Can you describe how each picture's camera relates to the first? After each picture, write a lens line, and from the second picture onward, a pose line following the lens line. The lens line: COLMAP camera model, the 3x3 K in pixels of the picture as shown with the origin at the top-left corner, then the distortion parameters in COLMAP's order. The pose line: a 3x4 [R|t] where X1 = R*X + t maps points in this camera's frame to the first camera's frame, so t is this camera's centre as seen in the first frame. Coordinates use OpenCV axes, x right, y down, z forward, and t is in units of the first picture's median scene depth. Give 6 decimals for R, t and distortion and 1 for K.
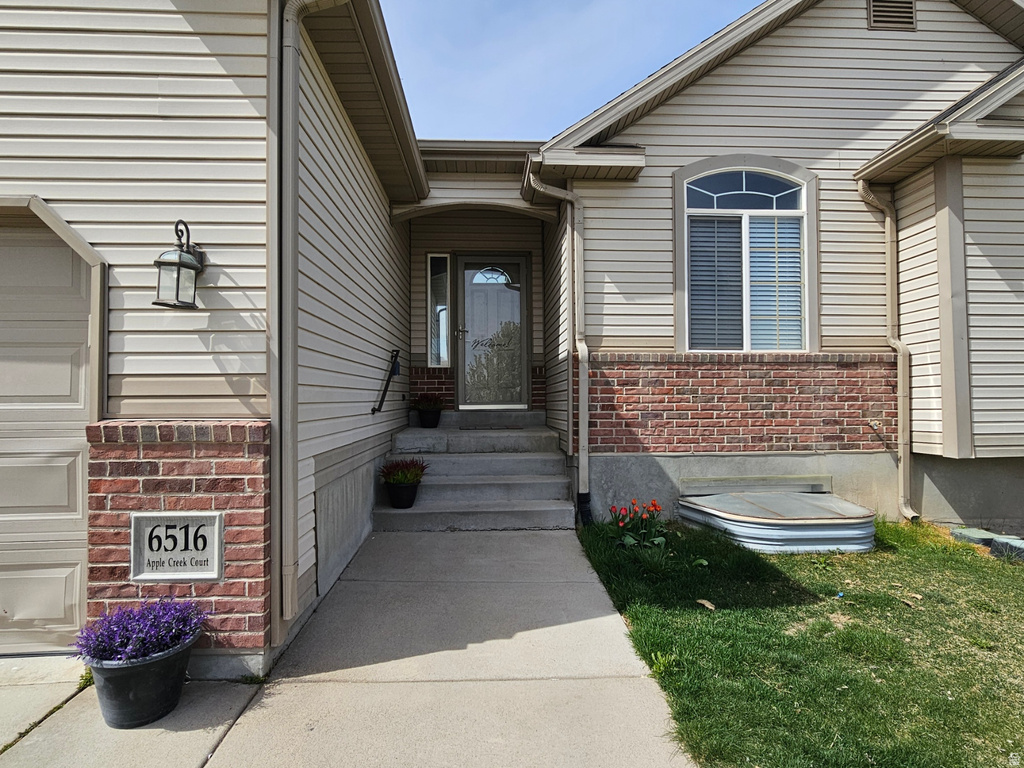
lens RADIAL K [[540.2, 0, 512.0], [0, 540.2, 384.0], [0, 0, 1]] dist [-0.005968, -0.001974]
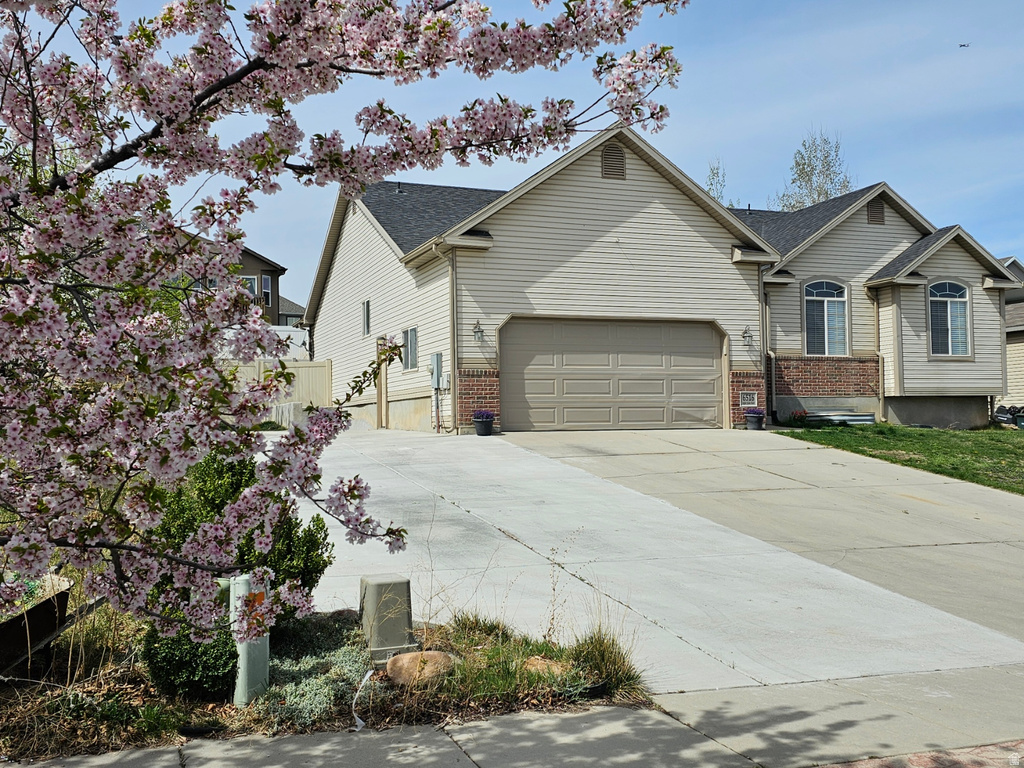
lens RADIAL K [[1016.2, 0, 512.0], [0, 1016.2, 384.0], [0, 0, 1]] dist [0.005612, 0.005253]
pose [[0.952502, 0.005721, 0.304479, -2.378578], [-0.000157, 0.999833, -0.018295, 0.156045], [-0.304533, 0.017378, 0.952343, -3.020205]]
